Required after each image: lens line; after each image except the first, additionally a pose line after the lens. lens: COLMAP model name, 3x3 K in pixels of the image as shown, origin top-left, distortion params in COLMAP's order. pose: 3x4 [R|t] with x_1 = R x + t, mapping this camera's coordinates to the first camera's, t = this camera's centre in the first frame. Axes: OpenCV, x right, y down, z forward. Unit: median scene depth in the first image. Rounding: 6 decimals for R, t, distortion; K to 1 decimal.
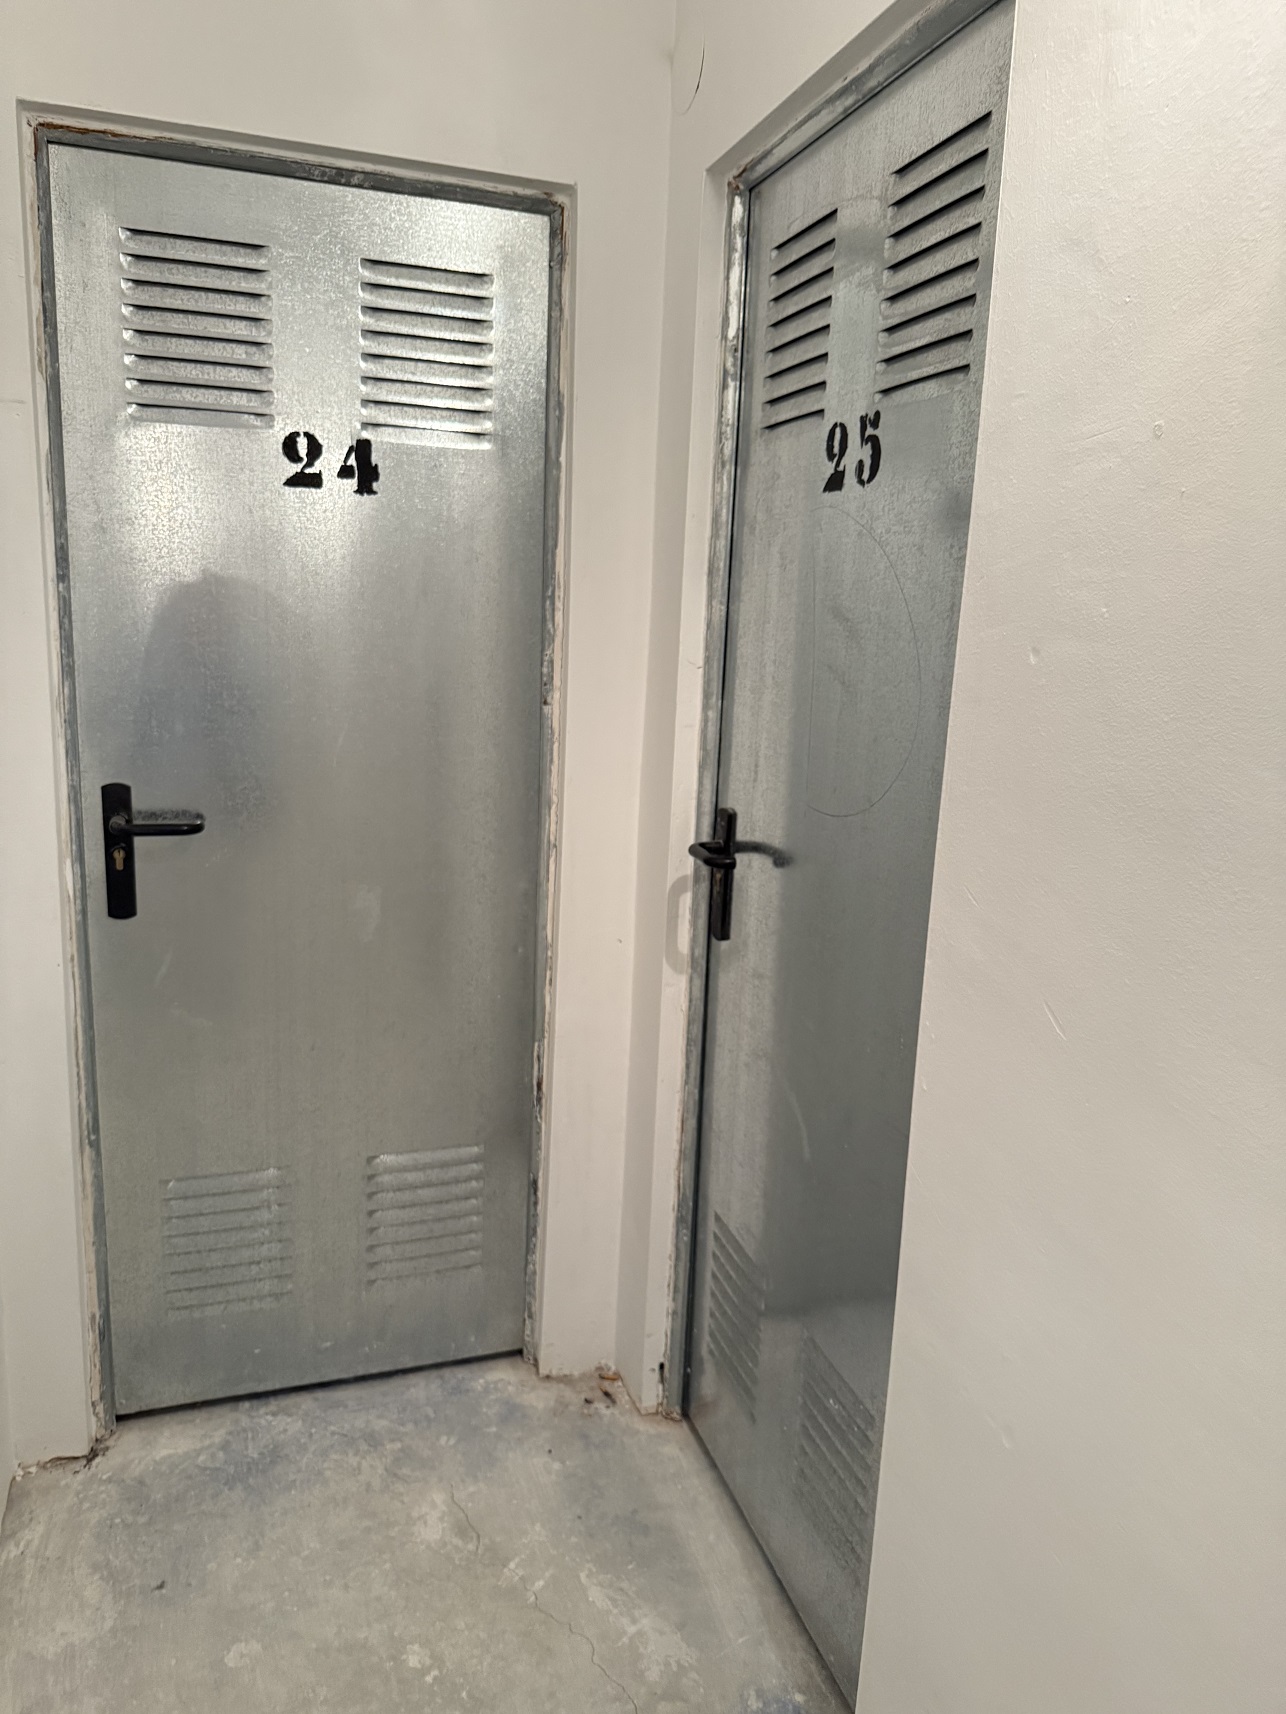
lens RADIAL K [[1214.1, 0, 645.1], [0, 1214.1, 862.4], [0, 0, 1]] dist [0.004453, -0.012248]
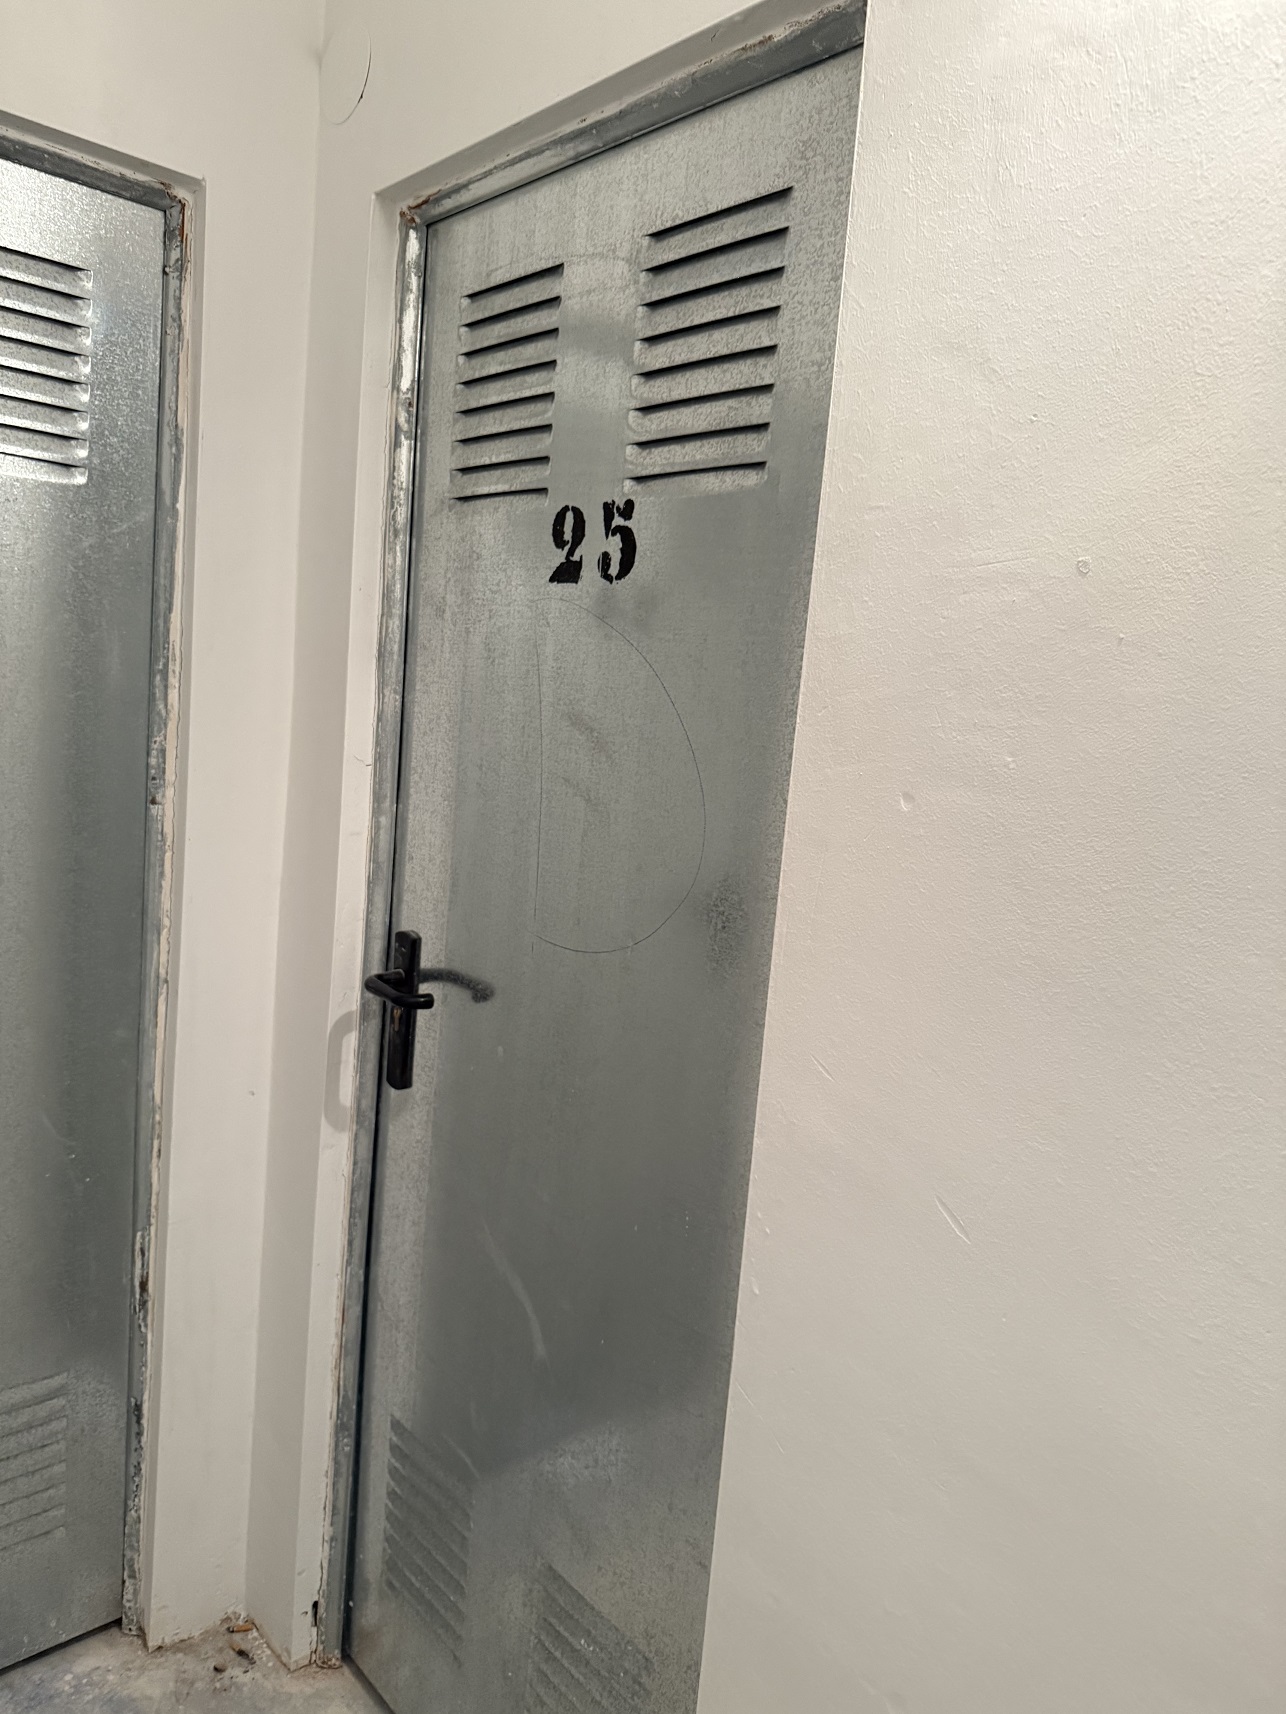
lens RADIAL K [[1207.6, 0, 642.2], [0, 1207.6, 860.9], [0, 0, 1]] dist [0.025588, -0.042929]
pose [[0.917737, -0.016924, 0.396827, -0.116943], [0.035396, 0.998602, -0.039270, -0.056972], [-0.395607, 0.050086, 0.917053, 0.157205]]
